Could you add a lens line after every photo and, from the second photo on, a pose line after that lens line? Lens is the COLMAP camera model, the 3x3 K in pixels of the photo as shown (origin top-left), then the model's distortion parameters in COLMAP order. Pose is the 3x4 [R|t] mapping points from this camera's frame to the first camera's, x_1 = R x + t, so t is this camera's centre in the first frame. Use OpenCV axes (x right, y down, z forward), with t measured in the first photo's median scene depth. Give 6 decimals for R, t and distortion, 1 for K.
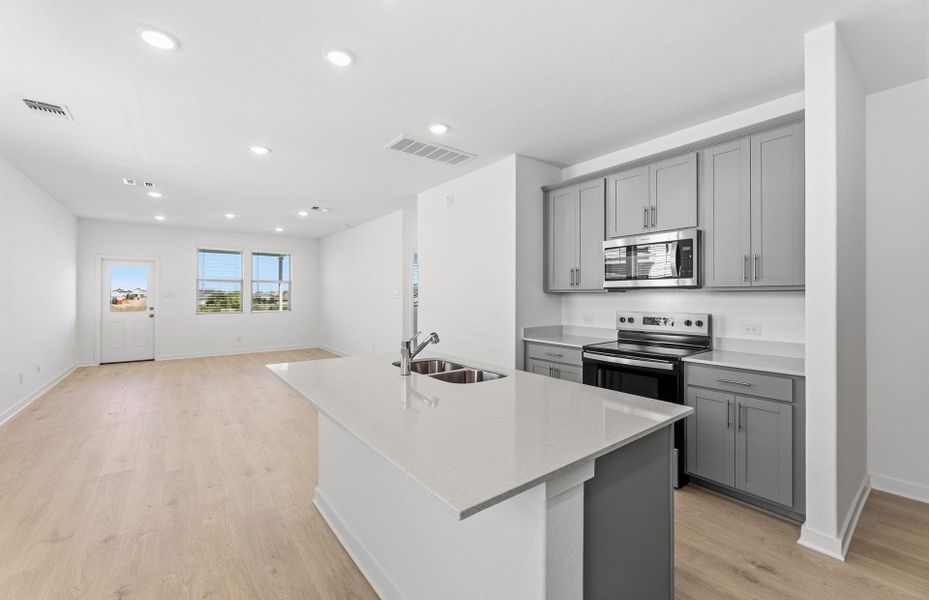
lens RADIAL K [[375.2, 0, 462.9], [0, 375.2, 293.9], [0, 0, 1]] dist [-0.002683, 0.001278]
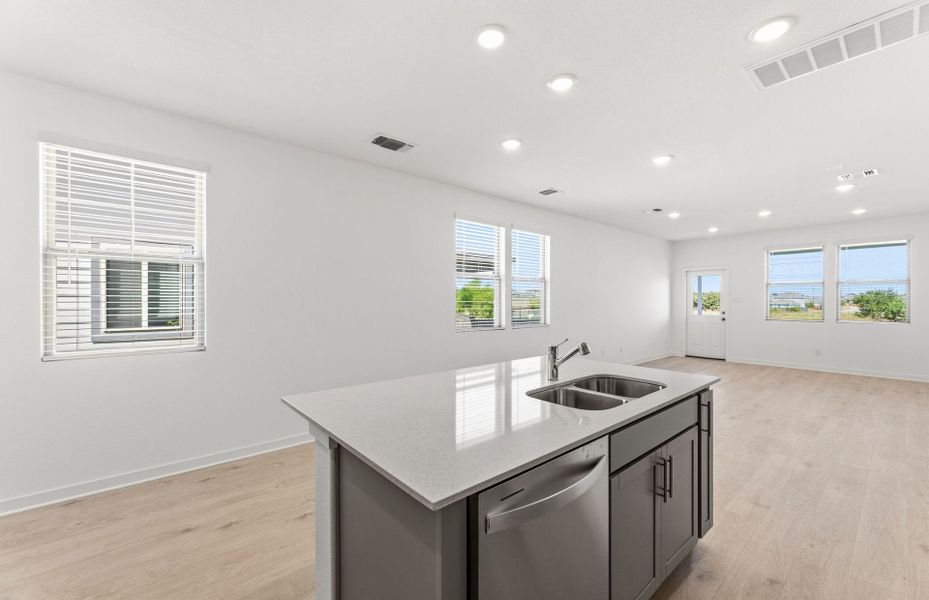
lens RADIAL K [[375.2, 0, 459.1], [0, 375.2, 302.0], [0, 0, 1]] dist [-0.002683, 0.001278]
pose [[0.031380, 0.003677, -0.999501, 0.586011], [0.003534, 0.999987, 0.003790, 0.001588], [0.999501, -0.003651, 0.031366, 0.492200]]
